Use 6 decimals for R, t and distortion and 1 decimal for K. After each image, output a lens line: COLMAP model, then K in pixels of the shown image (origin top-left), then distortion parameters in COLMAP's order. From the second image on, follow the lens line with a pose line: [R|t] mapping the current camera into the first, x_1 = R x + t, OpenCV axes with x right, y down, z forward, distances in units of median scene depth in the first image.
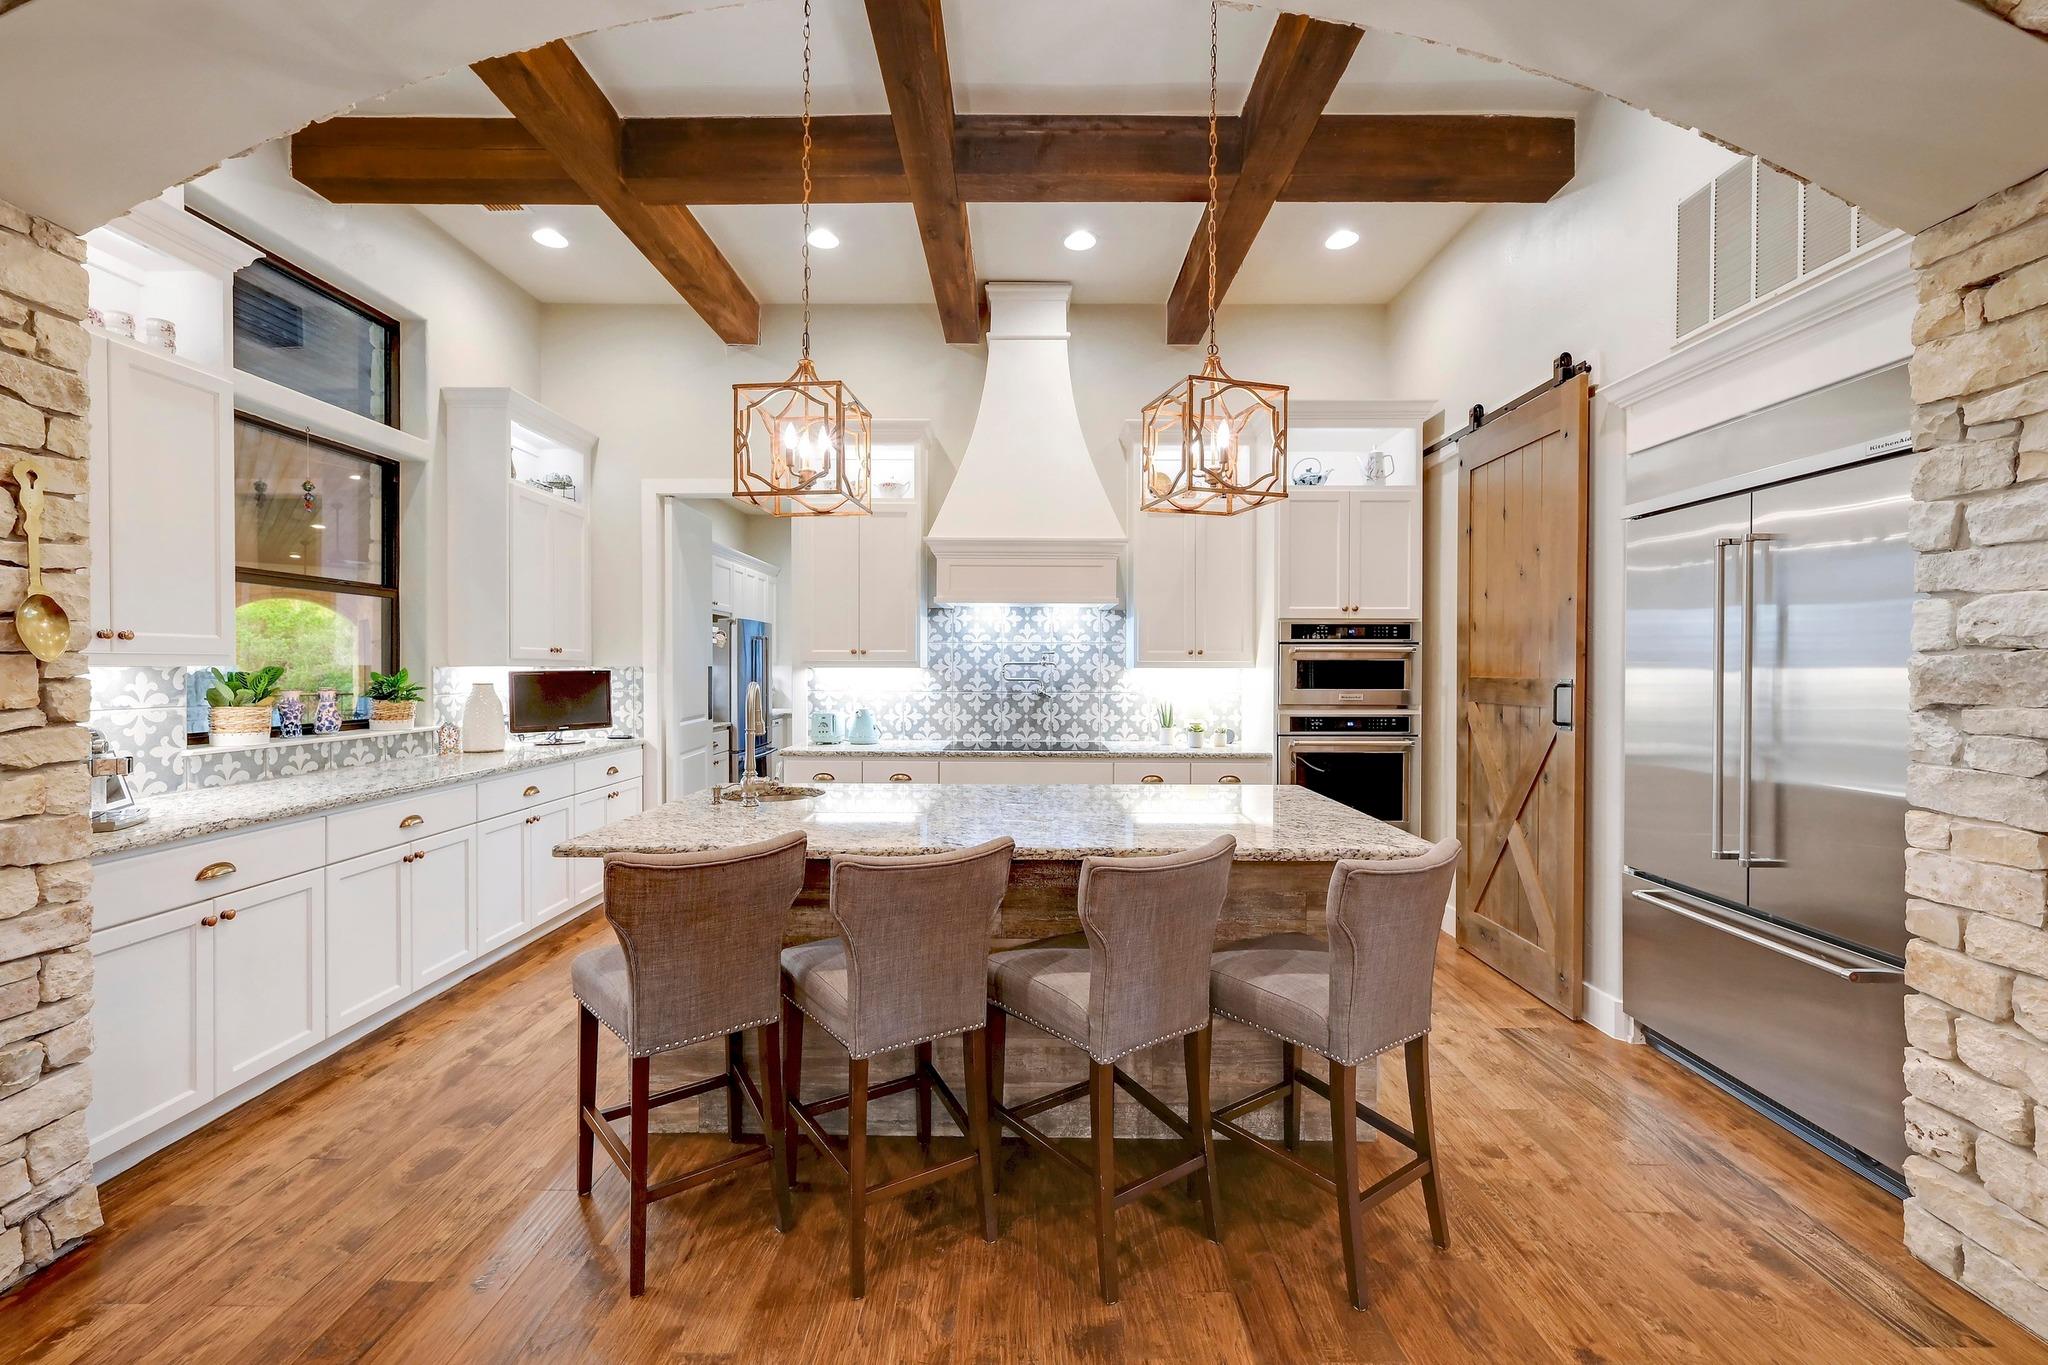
lens RADIAL K [[822.8, 0, 1016.0], [0, 822.8, 673.6], [0, 0, 1]] dist [0.003267, -0.000084]
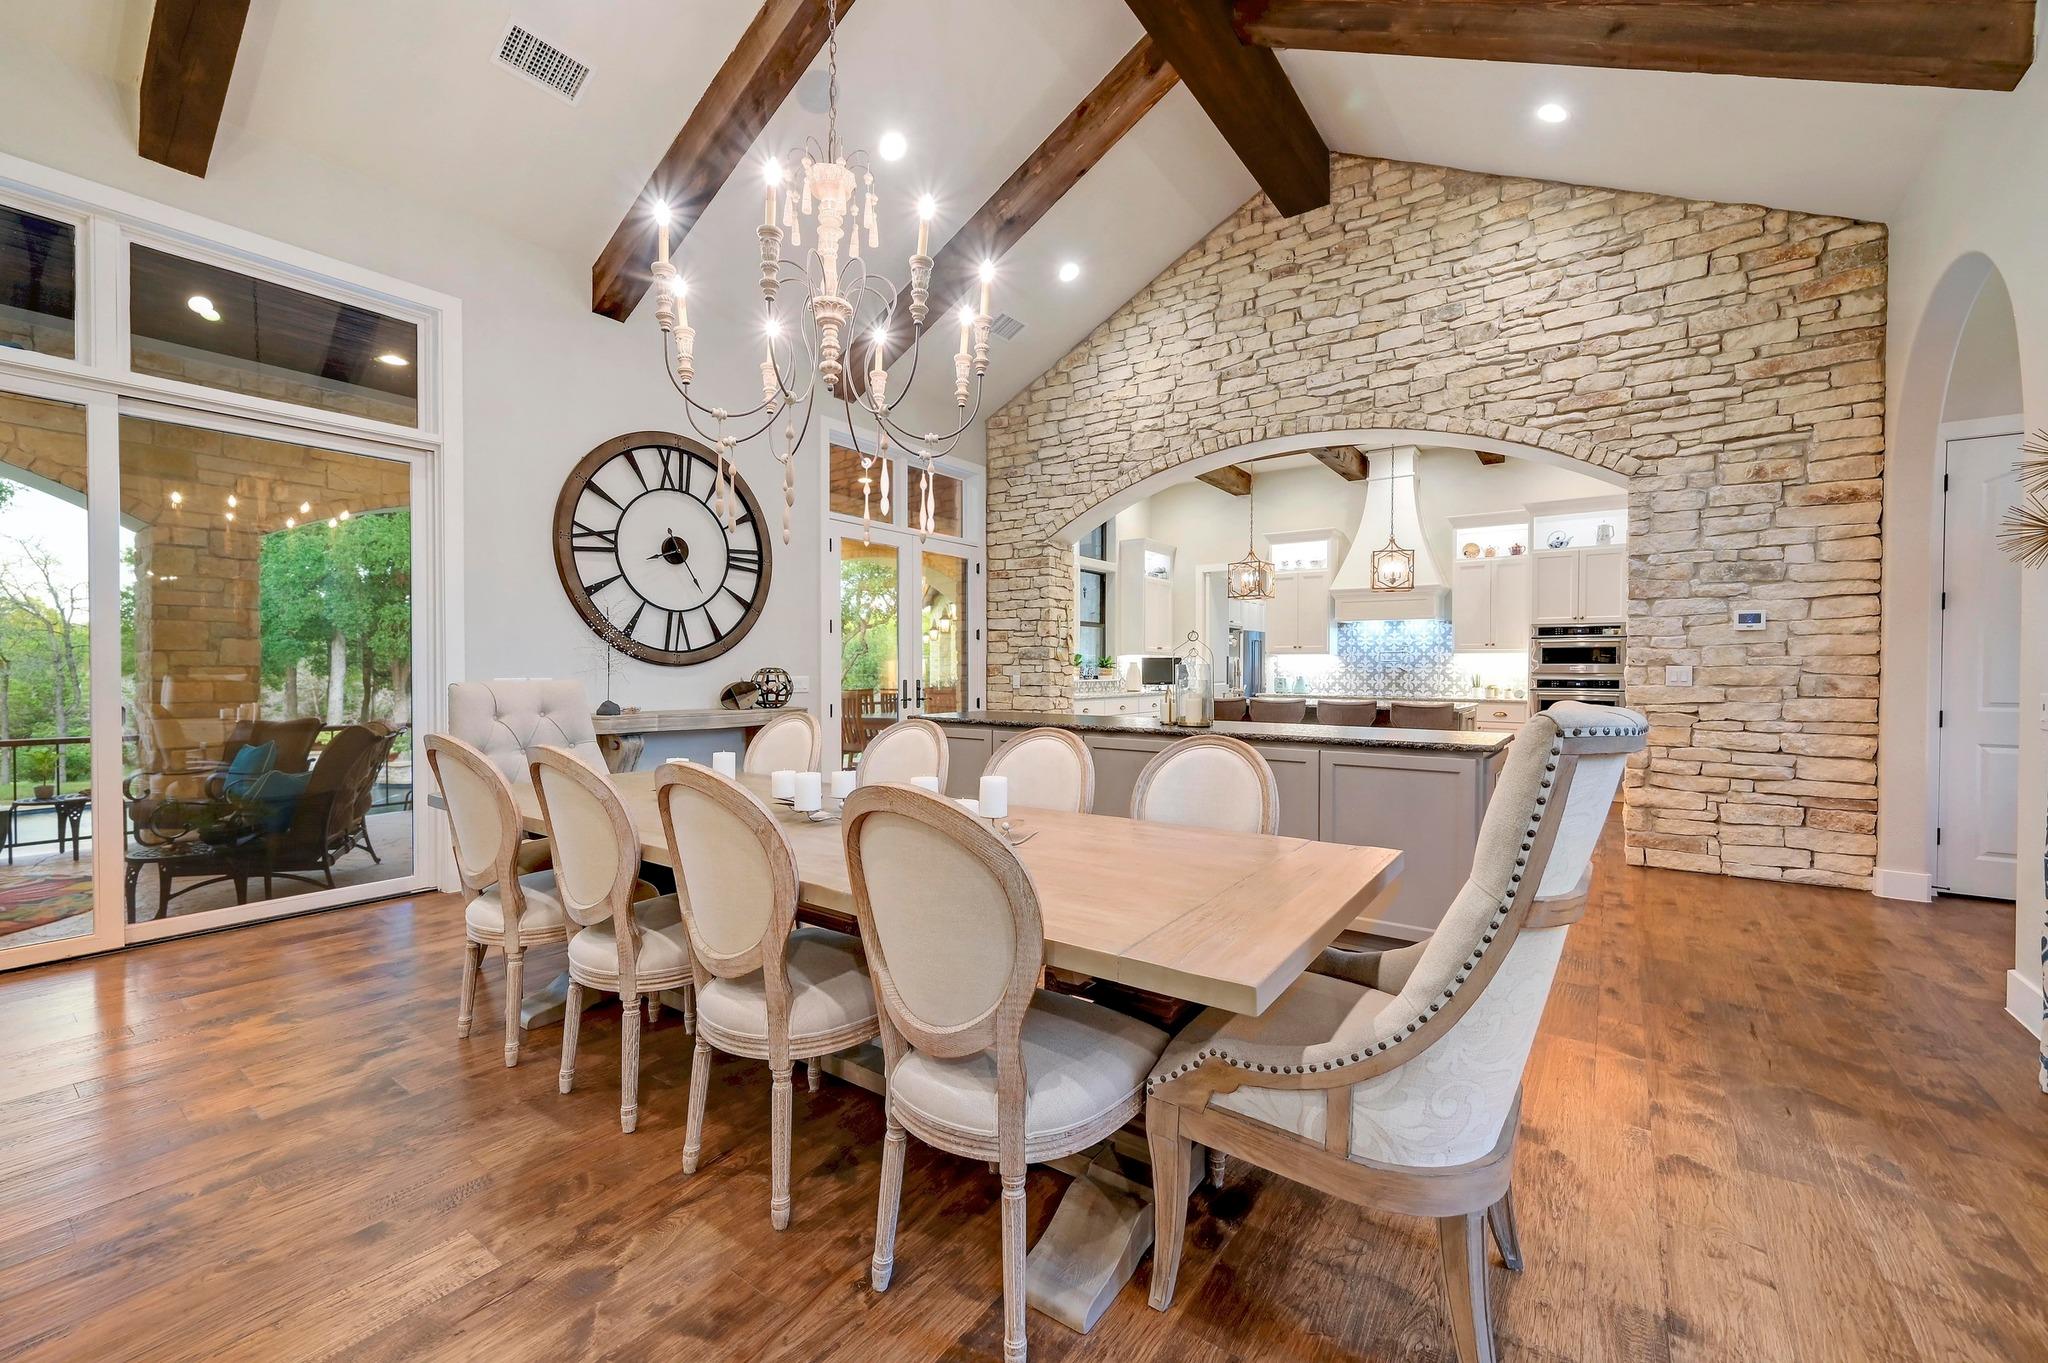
lens RADIAL K [[823.3, 0, 1027.4], [0, 823.3, 679.0], [0, 0, 1]] dist [0.001621, -0.000226]
pose [[0.819295, 0.008092, -0.573315, 0.414270], [-0.006833, 0.999967, 0.004349, 0.046769], [0.573332, 0.000354, 0.819323, -1.003835]]
